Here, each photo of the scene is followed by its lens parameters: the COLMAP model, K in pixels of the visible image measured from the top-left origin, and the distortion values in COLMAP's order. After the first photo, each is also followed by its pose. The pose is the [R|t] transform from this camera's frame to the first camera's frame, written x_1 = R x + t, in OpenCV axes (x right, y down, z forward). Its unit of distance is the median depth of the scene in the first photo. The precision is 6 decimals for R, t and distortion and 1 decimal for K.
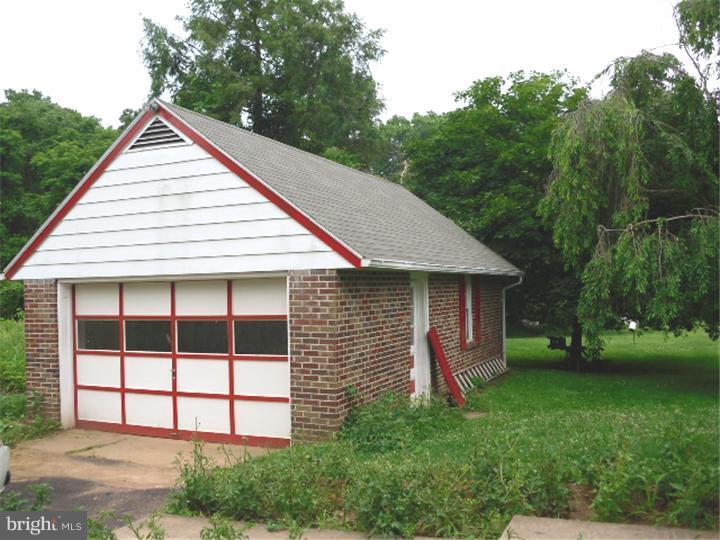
lens RADIAL K [[703.8, 0, 360.0], [0, 703.8, 270.0], [0, 0, 1]] dist [-0.273673, 0.308179]
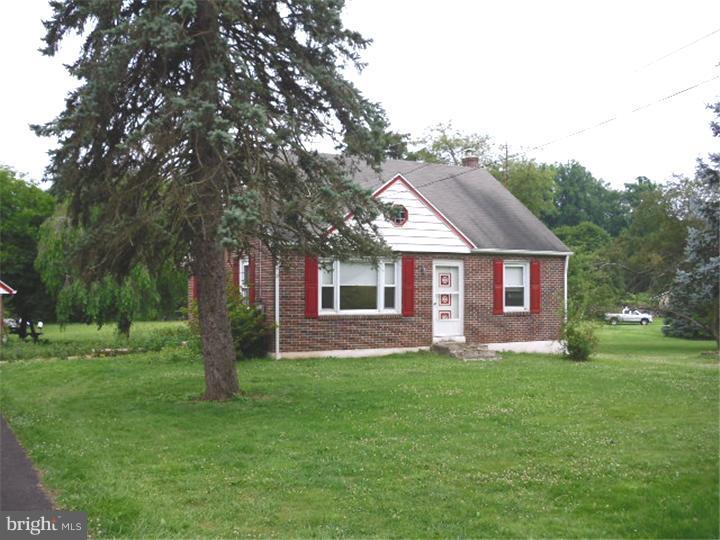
lens RADIAL K [[703.8, 0, 360.0], [0, 703.8, 270.0], [0, 0, 1]] dist [-0.273673, 0.308179]
pose [[0.626892, 0.048017, 0.777625, -0.905294], [-0.035639, 0.998822, -0.032944, -0.044896], [-0.778291, -0.007061, 0.627864, -1.365940]]
